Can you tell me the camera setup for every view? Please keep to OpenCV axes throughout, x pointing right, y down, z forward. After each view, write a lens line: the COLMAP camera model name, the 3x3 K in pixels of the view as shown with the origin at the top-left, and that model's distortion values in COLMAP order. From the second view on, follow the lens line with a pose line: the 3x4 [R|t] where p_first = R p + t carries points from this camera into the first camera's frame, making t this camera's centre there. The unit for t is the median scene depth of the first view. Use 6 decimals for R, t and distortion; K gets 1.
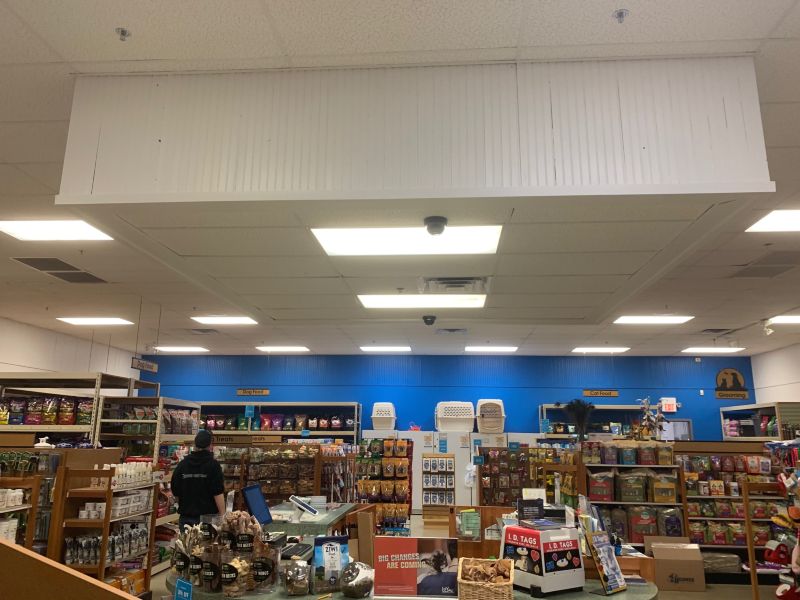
lens RADIAL K [[622.8, 0, 397.4], [0, 622.8, 294.5], [0, 0, 1]] dist [0.008838, 0.002229]
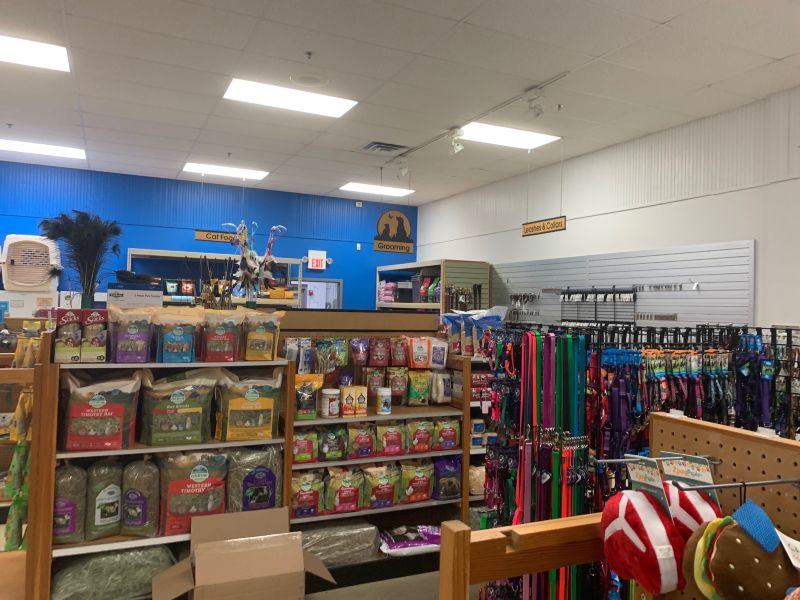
lens RADIAL K [[622.8, 0, 397.4], [0, 622.8, 294.5], [0, 0, 1]] dist [0.008838, 0.002229]
pose [[0.874650, 0.021110, 0.484295, 0.293634], [-0.124023, 0.975545, 0.181465, 0.129021], [-0.468621, -0.218782, 0.855879, 0.567194]]
